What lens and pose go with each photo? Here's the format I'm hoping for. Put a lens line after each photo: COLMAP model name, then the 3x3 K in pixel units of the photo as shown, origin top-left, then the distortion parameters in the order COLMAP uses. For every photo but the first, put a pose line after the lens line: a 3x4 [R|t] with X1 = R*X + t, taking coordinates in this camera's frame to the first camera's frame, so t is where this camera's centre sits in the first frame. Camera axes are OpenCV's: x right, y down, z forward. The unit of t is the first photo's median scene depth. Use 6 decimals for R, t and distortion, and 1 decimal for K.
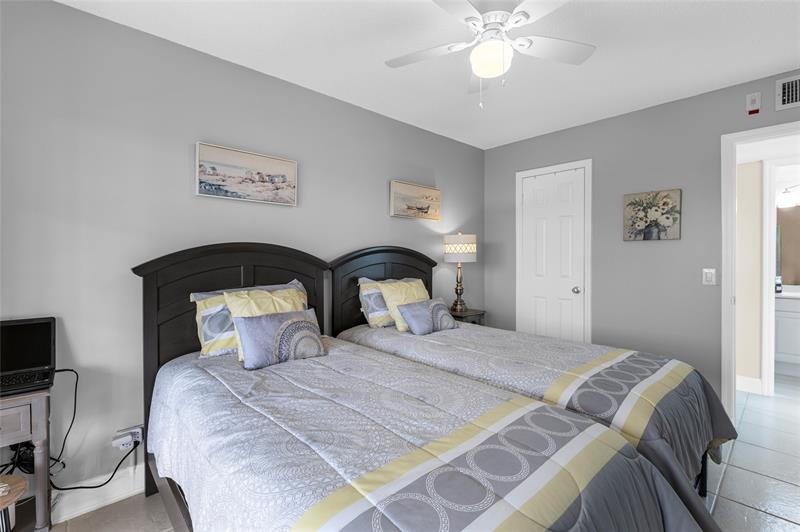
lens RADIAL K [[357.8, 0, 399.9], [0, 357.8, 263.3], [0, 0, 1]] dist [0.002696, -0.000164]
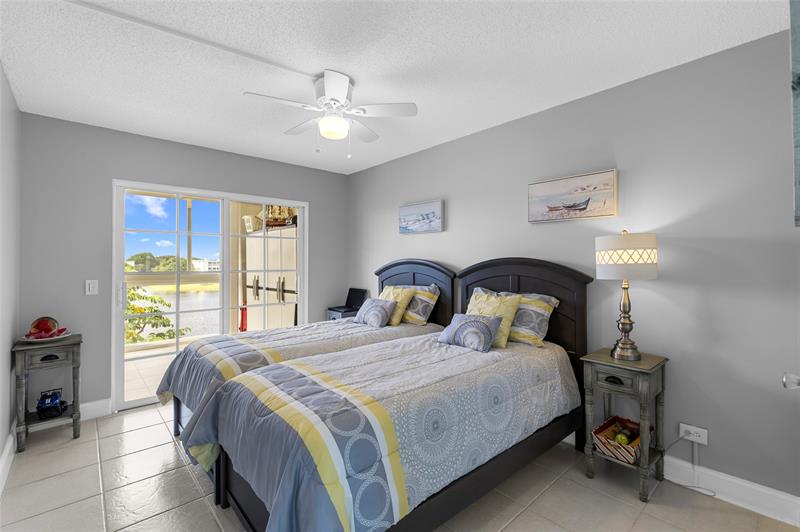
lens RADIAL K [[357.8, 0, 397.4], [0, 357.8, 262.8], [0, 0, 1]] dist [0.002696, -0.000164]
pose [[-0.016616, -0.001911, -0.999860, 1.163170], [-0.018569, 0.999826, -0.001602, -0.033627], [0.999690, 0.018540, -0.016648, 0.902129]]
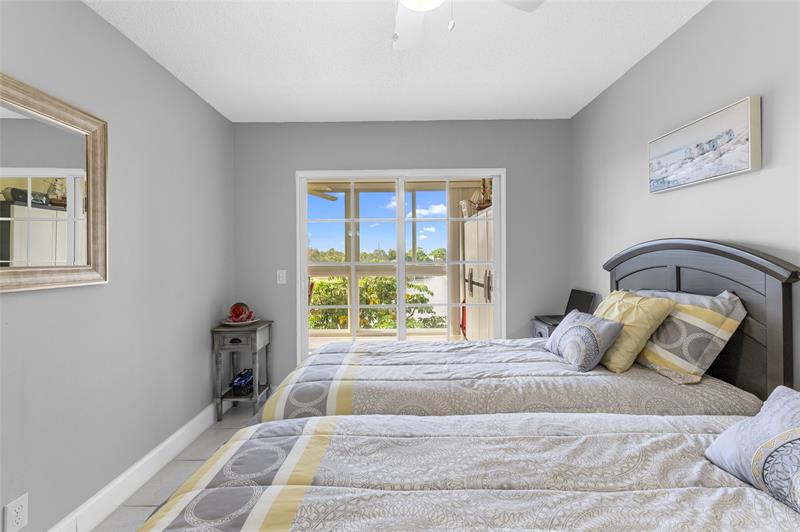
lens RADIAL K [[357.8, 0, 400.3], [0, 357.8, 260.9], [0, 0, 1]] dist [0.002696, -0.000164]
pose [[-0.678366, 0.012480, -0.734619, 0.575563], [-0.005592, 0.999739, 0.022147, -0.020167], [0.734703, 0.019132, -0.678119, 1.031958]]
